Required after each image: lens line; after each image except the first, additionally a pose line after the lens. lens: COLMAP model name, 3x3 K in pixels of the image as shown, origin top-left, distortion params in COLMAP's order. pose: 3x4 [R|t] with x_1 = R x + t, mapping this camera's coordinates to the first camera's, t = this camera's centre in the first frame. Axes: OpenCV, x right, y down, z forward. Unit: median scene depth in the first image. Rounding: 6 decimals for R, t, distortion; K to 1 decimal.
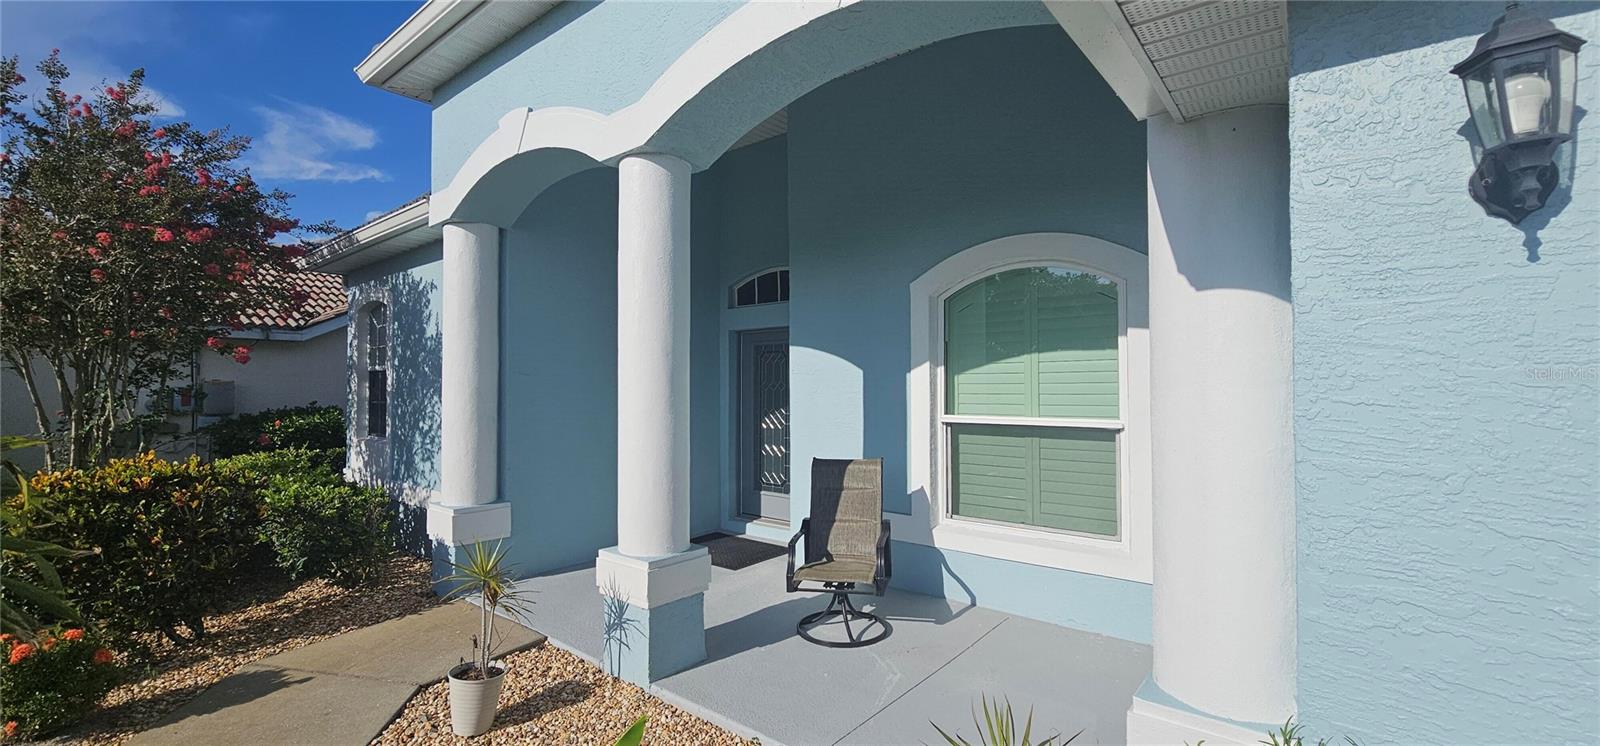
lens RADIAL K [[652.4, 0, 791.9], [0, 652.4, 374.2], [0, 0, 1]] dist [-0.002959, -0.000773]
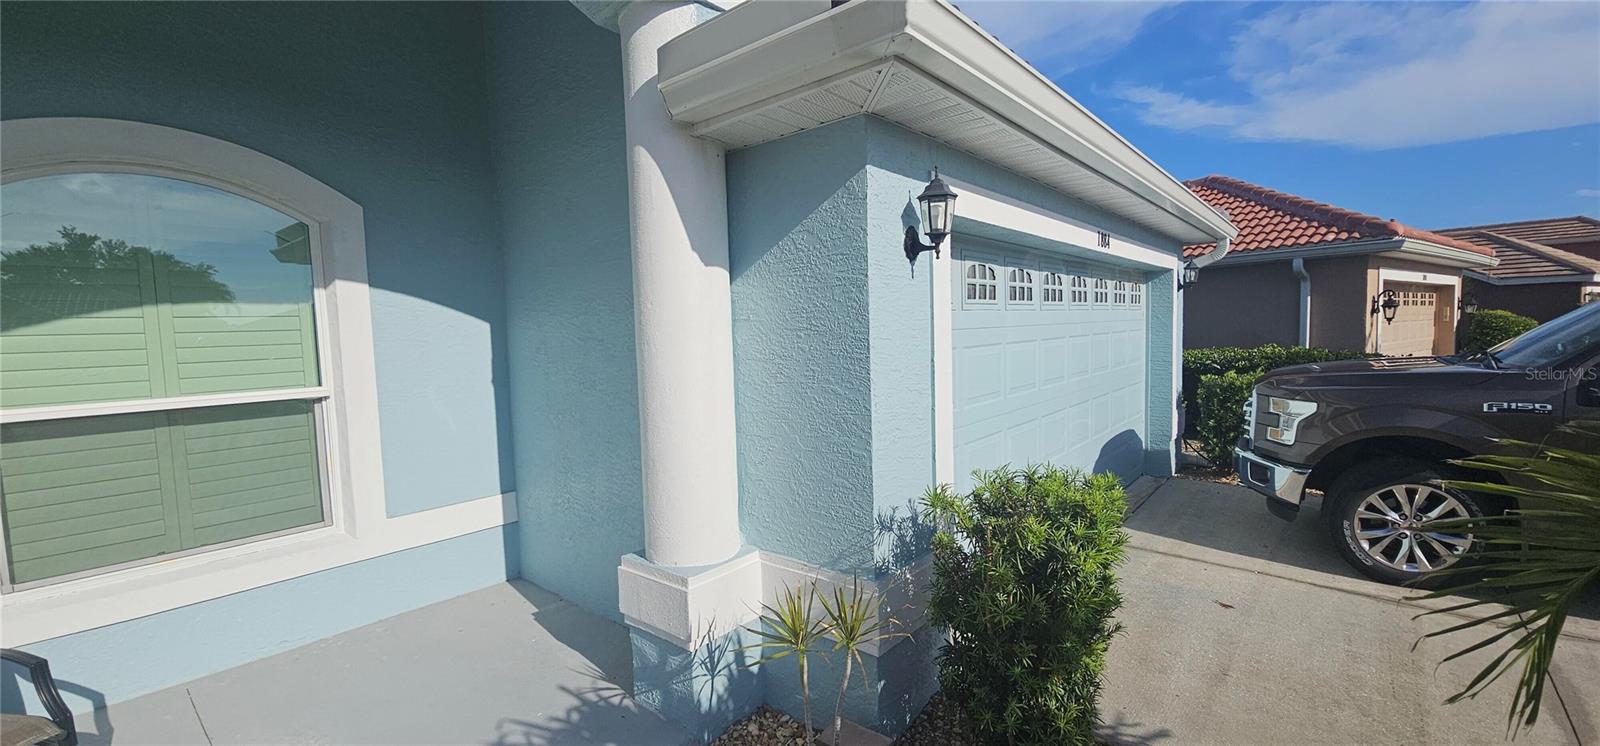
lens RADIAL K [[652.4, 0, 791.9], [0, 652.4, 374.2], [0, 0, 1]] dist [-0.002959, -0.000773]
pose [[0.022825, -0.069239, 0.997339, -0.332328], [0.012523, 0.997540, 0.068967, 0.001822], [-0.999661, 0.010915, 0.023636, 0.361084]]
